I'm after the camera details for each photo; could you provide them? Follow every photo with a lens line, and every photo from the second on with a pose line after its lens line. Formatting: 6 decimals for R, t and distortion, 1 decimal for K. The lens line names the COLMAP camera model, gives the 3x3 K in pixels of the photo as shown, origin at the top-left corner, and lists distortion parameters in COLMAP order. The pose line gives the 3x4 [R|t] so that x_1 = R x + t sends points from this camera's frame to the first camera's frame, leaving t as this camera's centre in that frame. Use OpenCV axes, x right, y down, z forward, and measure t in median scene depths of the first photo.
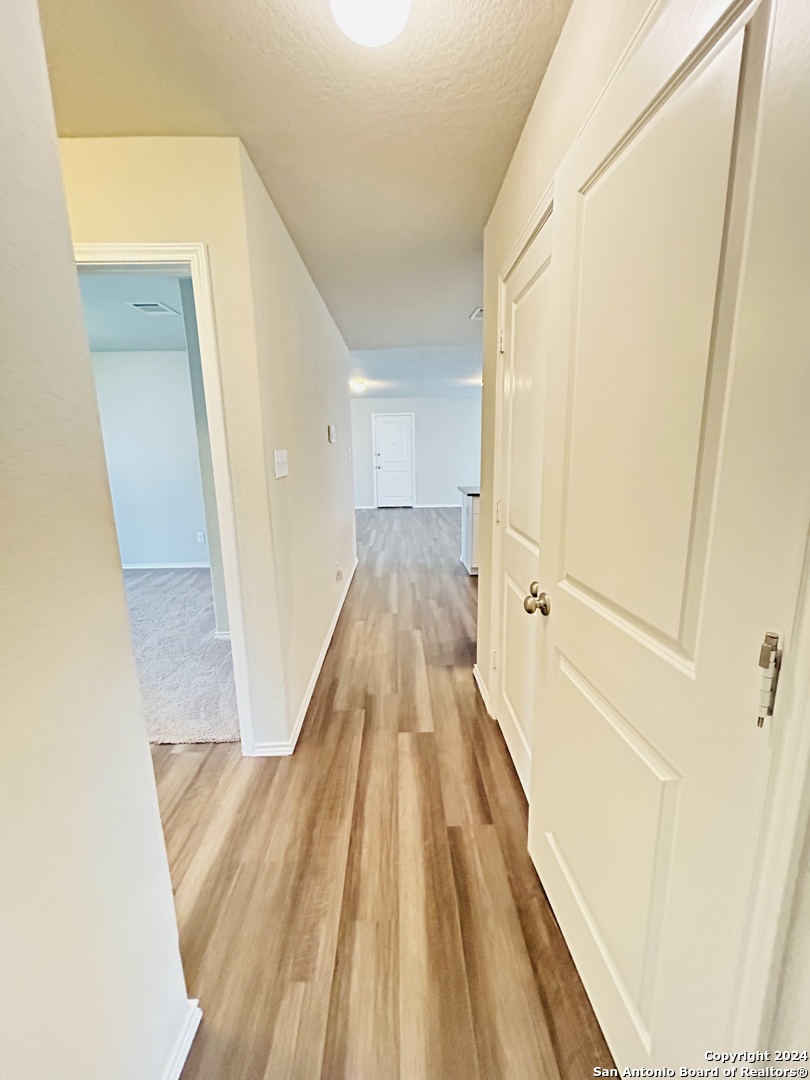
lens RADIAL K [[436.0, 0, 406.1], [0, 436.0, 538.2], [0, 0, 1]] dist [-0.001288, 0.000311]
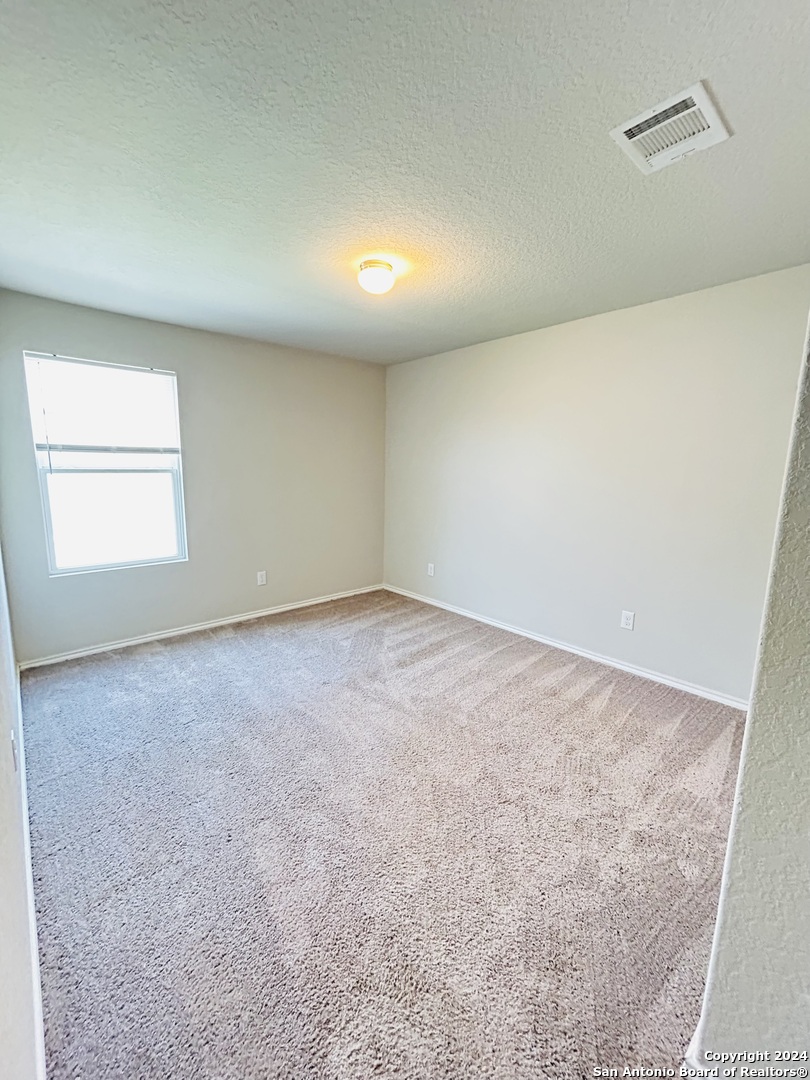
lens RADIAL K [[436.0, 0, 403.8], [0, 436.0, 537.7], [0, 0, 1]] dist [-0.001288, 0.000311]
pose [[0.648835, 0.147923, -0.746413, -0.278167], [-0.175331, 0.983591, 0.042516, -0.094967], [0.740454, 0.103283, 0.664123, 0.426460]]
